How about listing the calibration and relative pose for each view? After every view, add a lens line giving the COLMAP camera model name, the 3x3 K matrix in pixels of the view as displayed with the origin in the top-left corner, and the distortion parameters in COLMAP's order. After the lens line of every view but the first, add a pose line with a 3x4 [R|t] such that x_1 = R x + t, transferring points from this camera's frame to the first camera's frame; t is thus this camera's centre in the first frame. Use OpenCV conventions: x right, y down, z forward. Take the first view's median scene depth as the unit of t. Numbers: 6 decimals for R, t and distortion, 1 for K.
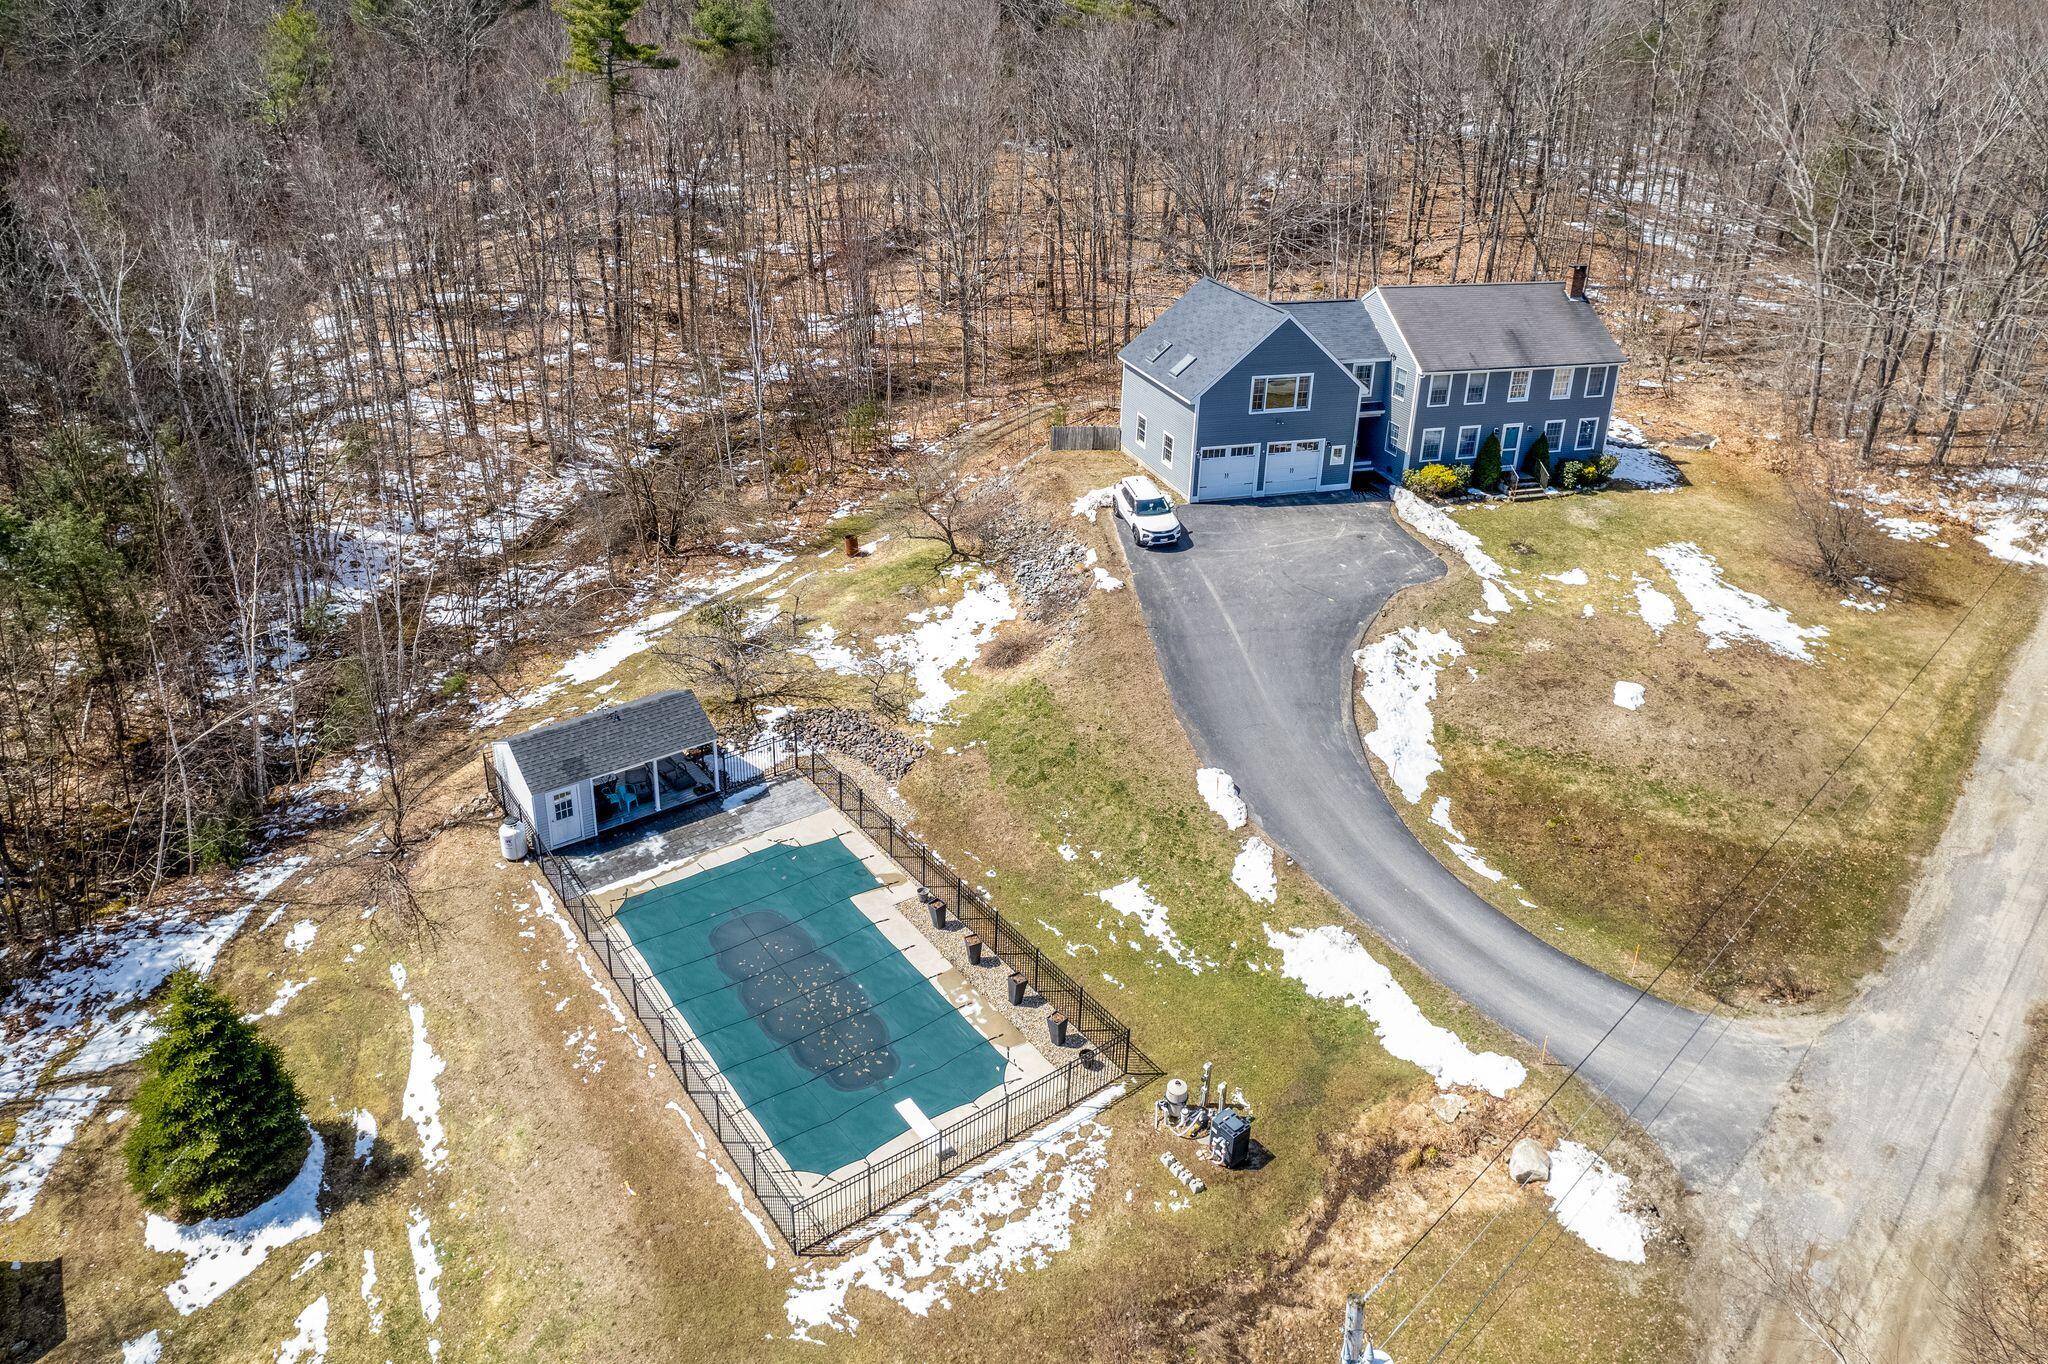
lens RADIAL K [[1336.0, 0, 1025.1], [0, 1336.0, 566.8], [0, 0, 1]] dist [-0.056182, 0.035406]
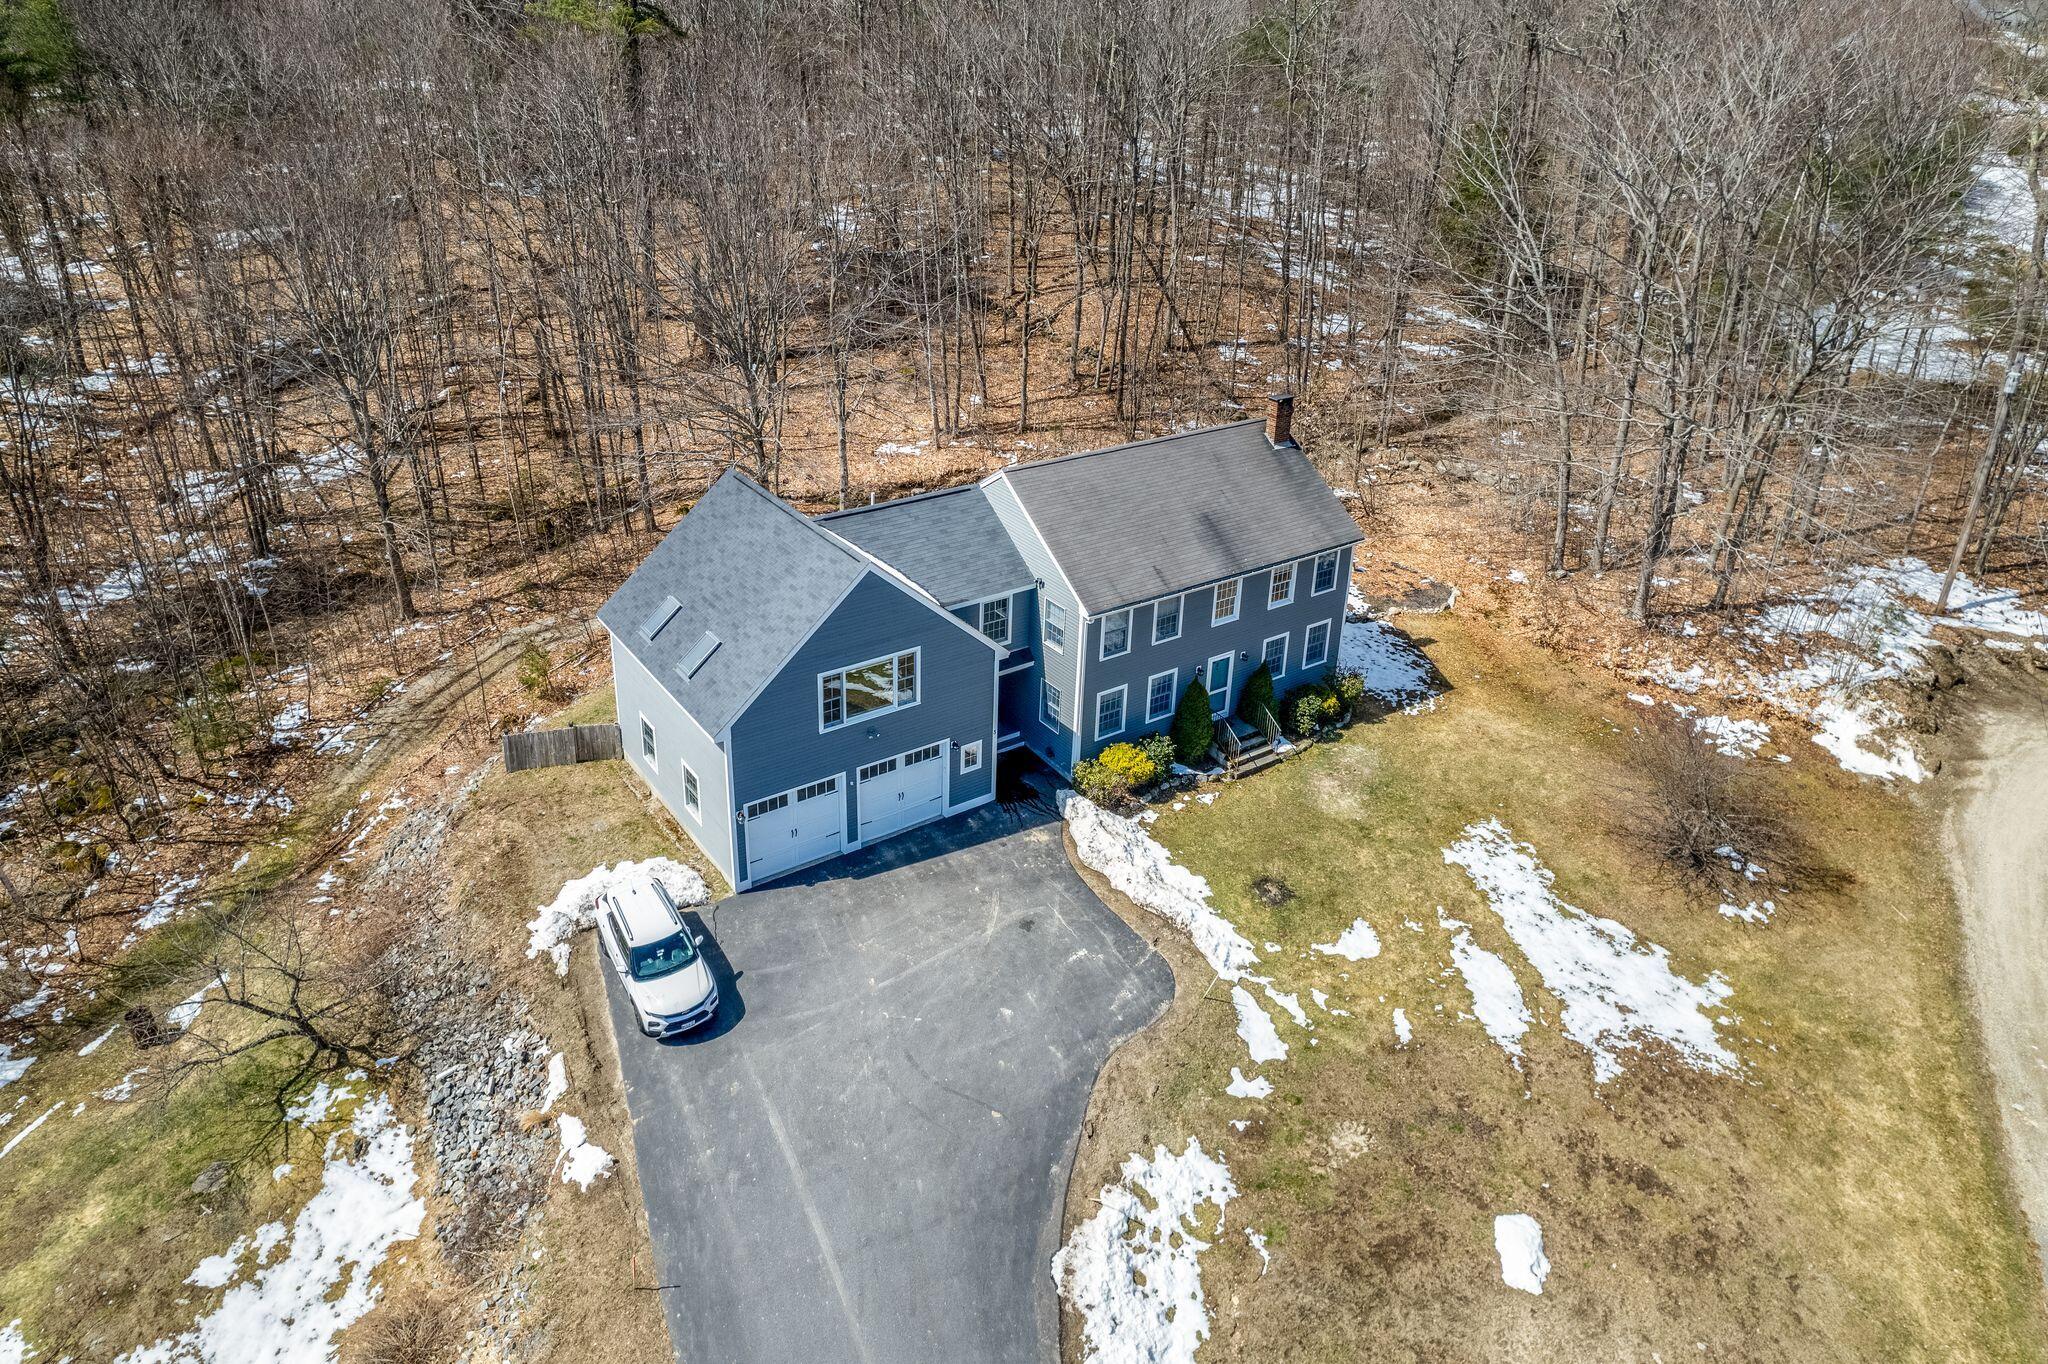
lens RADIAL K [[1321.7, 0, 1007.5], [0, 1321.7, 556.7], [0, 0, 1]] dist [-0.052297, 0.018452]
pose [[0.957802, -0.114231, 0.263755, 0.106259], [0.110928, 0.993450, 0.027431, -0.205401], [-0.265161, 0.002984, 0.964200, 0.428975]]
